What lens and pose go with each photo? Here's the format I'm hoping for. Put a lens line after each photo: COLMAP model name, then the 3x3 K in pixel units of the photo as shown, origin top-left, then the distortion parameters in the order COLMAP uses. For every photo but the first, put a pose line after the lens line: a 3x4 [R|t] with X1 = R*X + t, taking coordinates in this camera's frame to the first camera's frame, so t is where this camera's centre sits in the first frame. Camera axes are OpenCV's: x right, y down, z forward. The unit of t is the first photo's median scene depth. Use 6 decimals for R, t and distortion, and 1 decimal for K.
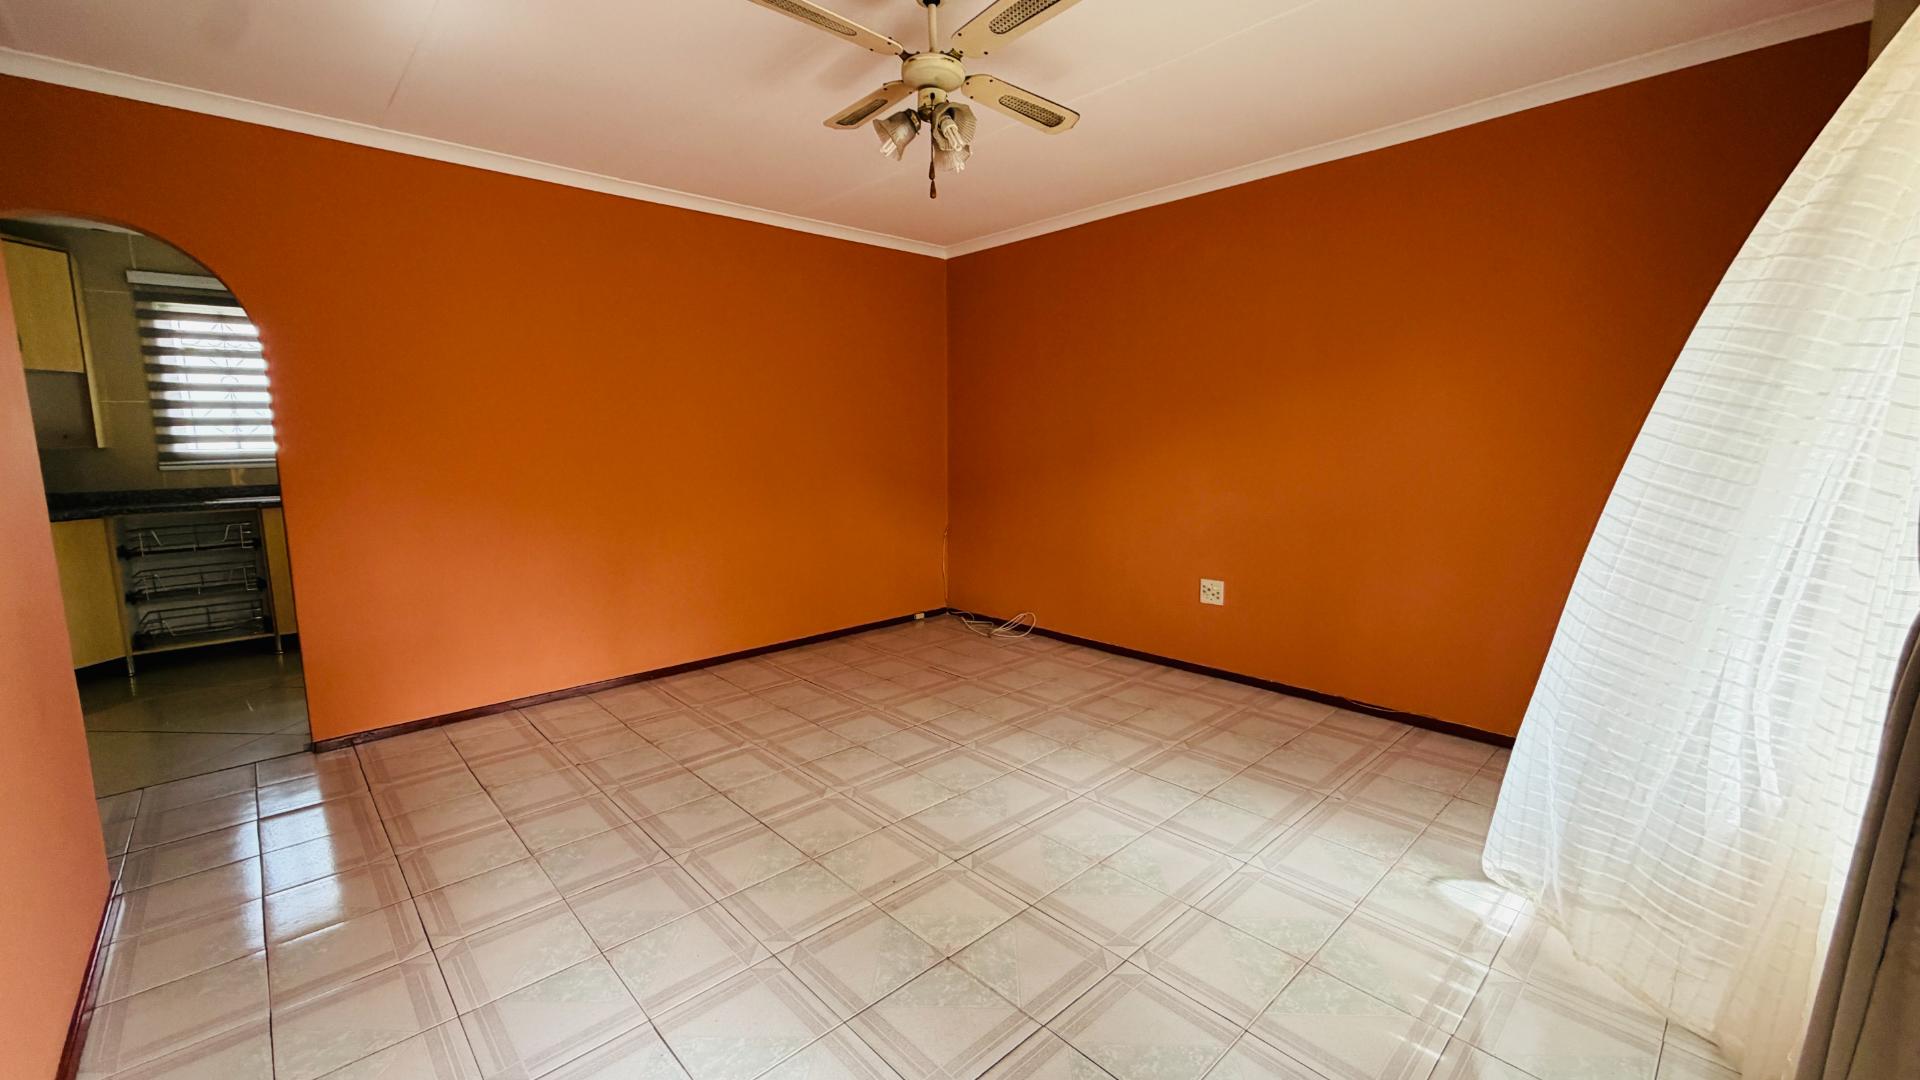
lens RADIAL K [[762.9, 0, 956.6], [0, 762.9, 540.4], [0, 0, 1]] dist [-0.002133, 0.000256]
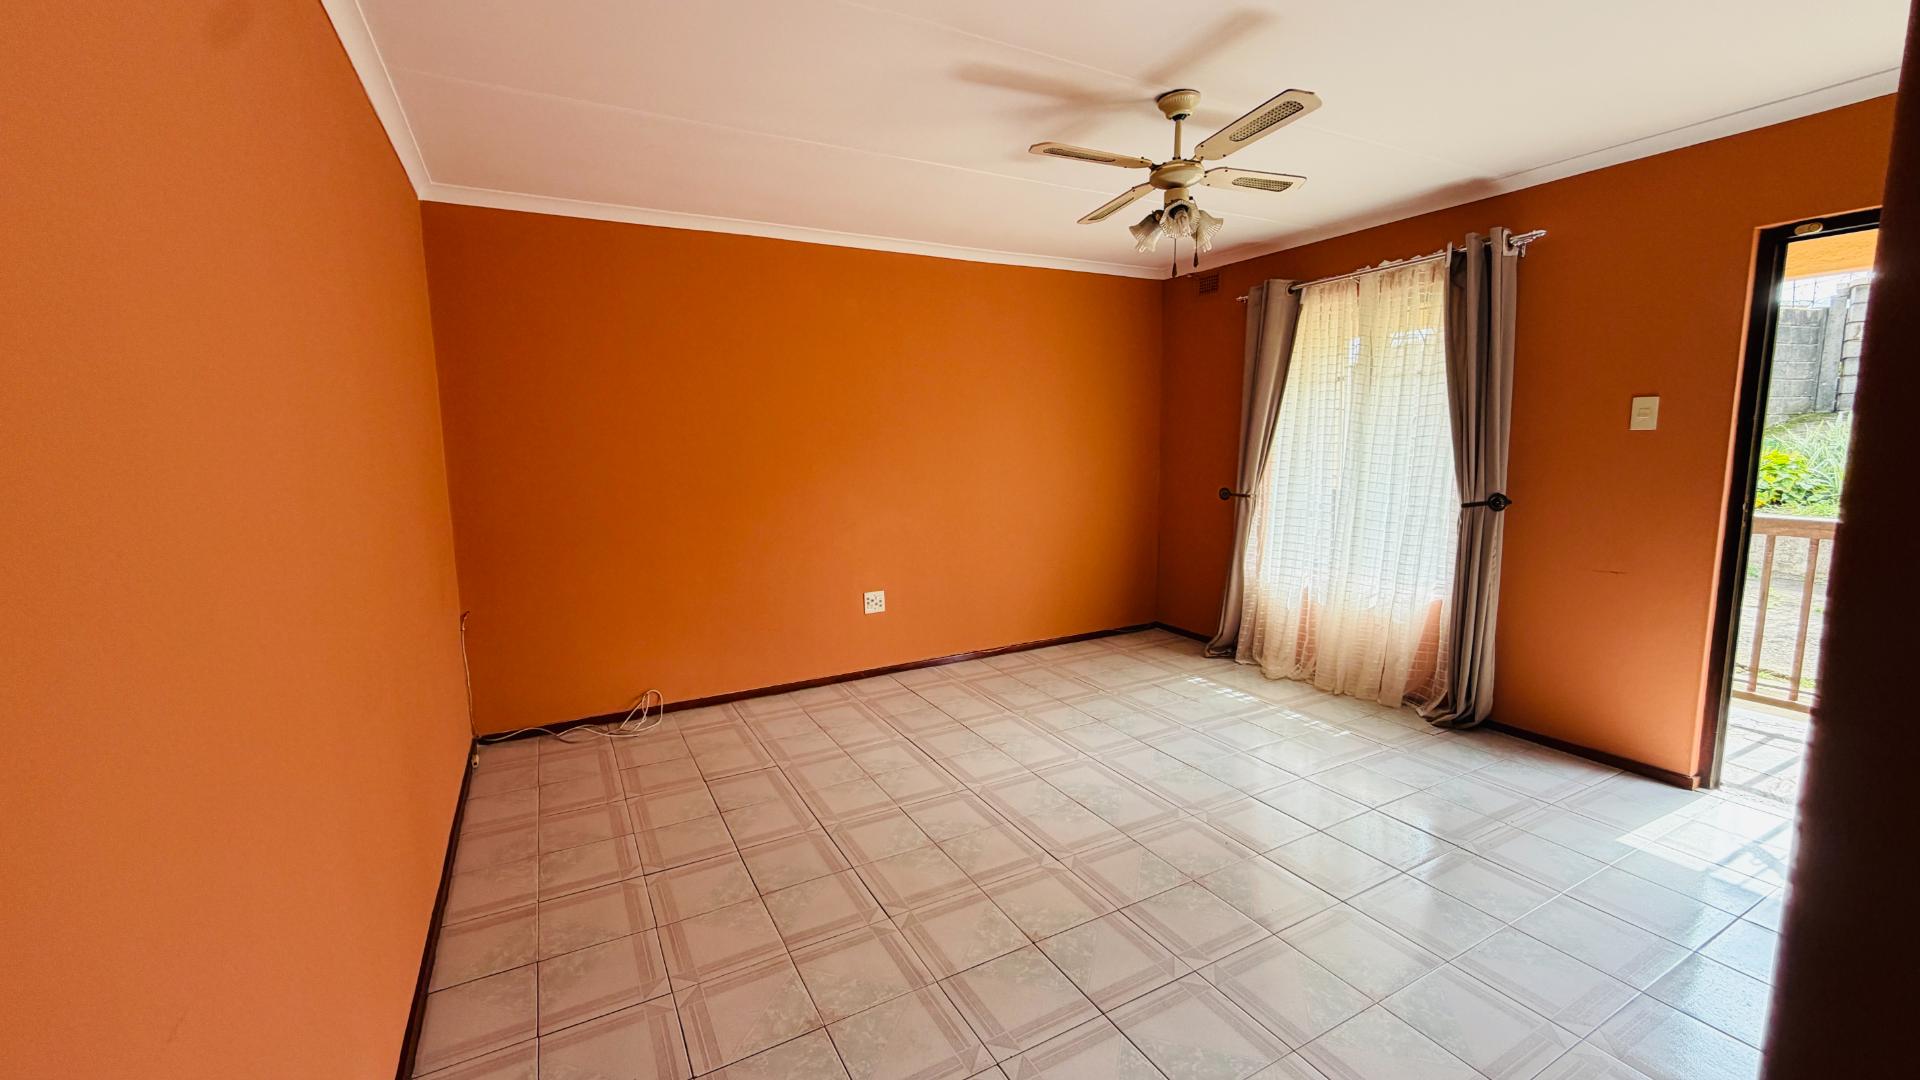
lens RADIAL K [[762.9, 0, 956.6], [0, 762.9, 540.4], [0, 0, 1]] dist [-0.002133, 0.000256]
pose [[0.251007, -0.125399, 0.959828, -0.726556], [0.146245, 0.985104, 0.090457, -0.109582], [-0.956874, 0.117665, 0.265607, 0.584273]]
